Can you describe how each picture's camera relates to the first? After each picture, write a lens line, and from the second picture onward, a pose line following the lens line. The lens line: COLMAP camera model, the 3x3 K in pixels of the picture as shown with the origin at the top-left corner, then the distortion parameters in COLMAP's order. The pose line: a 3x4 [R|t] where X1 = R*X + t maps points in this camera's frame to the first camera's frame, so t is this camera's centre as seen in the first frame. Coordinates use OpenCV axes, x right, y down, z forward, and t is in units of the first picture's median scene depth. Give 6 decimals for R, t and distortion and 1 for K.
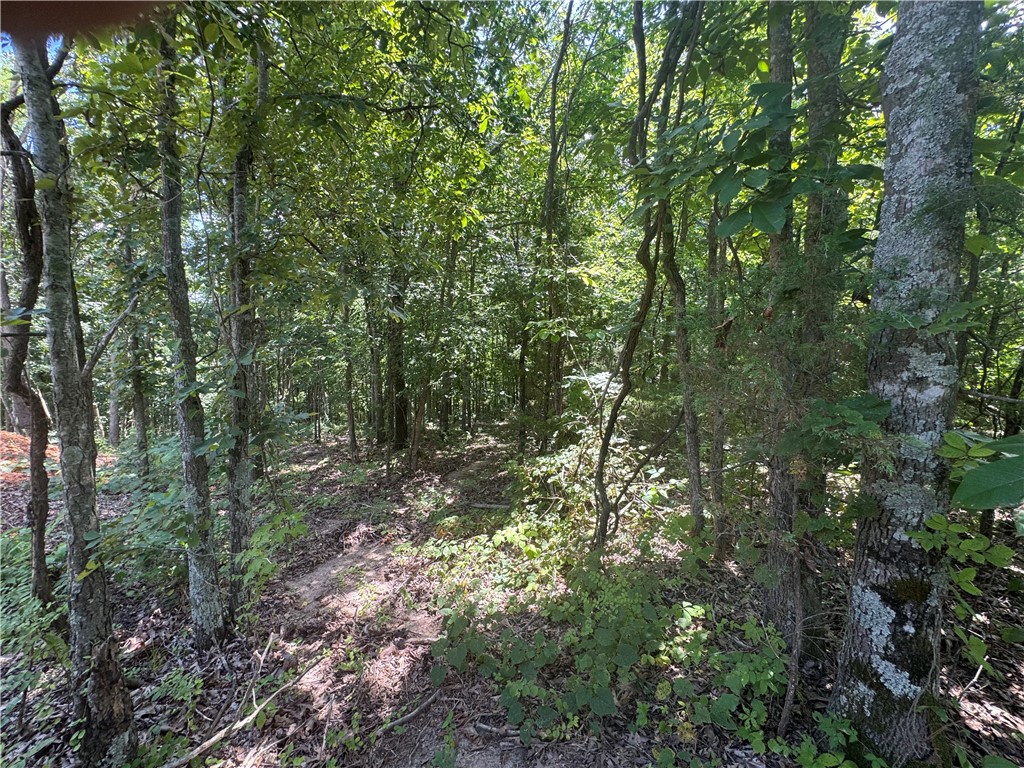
lens RADIAL K [[407.9, 0, 512.0], [0, 407.9, 384.0], [0, 0, 1]] dist [-0.001298, 0.000045]
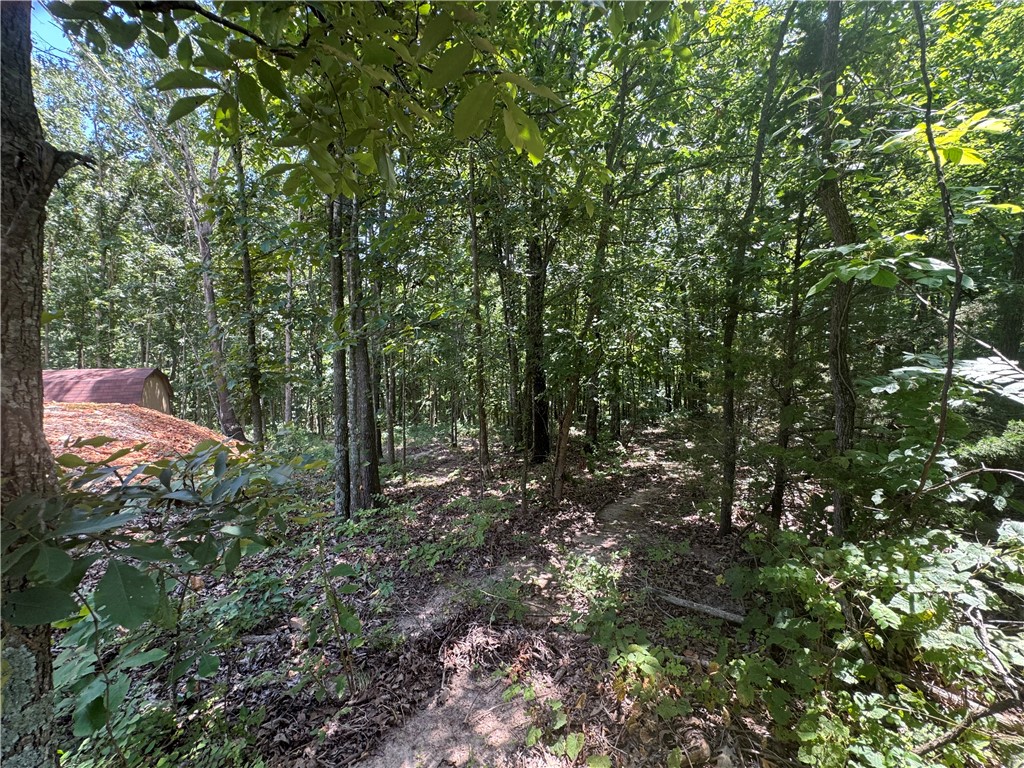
lens RADIAL K [[407.9, 0, 512.0], [0, 407.9, 384.0], [0, 0, 1]] dist [-0.001298, 0.000045]
pose [[0.944585, 0.001748, -0.328261, -0.073113], [-0.001381, 0.999998, 0.001351, -0.000566], [0.328263, -0.000822, 0.944586, 0.261903]]
